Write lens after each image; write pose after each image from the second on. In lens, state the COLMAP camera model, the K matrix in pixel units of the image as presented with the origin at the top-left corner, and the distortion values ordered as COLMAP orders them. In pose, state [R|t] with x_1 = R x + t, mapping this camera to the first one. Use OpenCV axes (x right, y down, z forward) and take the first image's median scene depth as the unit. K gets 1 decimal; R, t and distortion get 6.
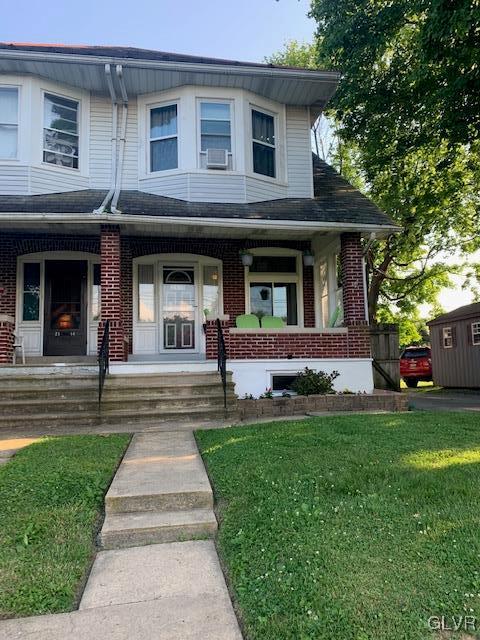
lens RADIAL K [[495.6, 0, 240.0], [0, 495.6, 320.0], [0, 0, 1]] dist [0.015854, -0.004605]
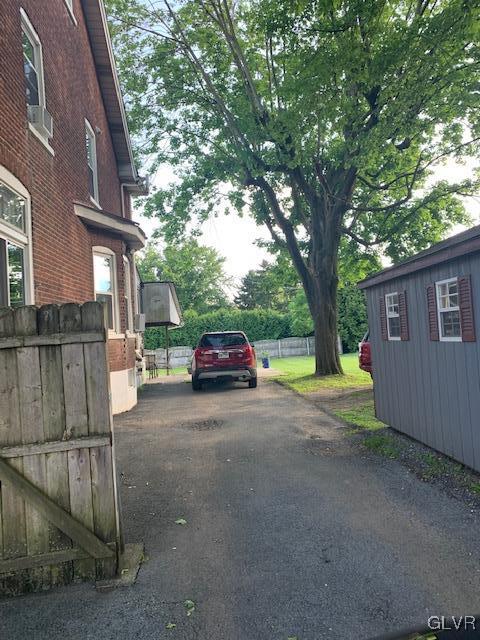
lens RADIAL K [[495.6, 0, 240.0], [0, 495.6, 320.0], [0, 0, 1]] dist [0.015854, -0.004605]
pose [[0.994384, -0.051268, -0.092589, 0.421825], [0.057713, 0.995992, 0.068327, 0.002395], [0.088715, -0.073287, 0.993357, 0.737328]]
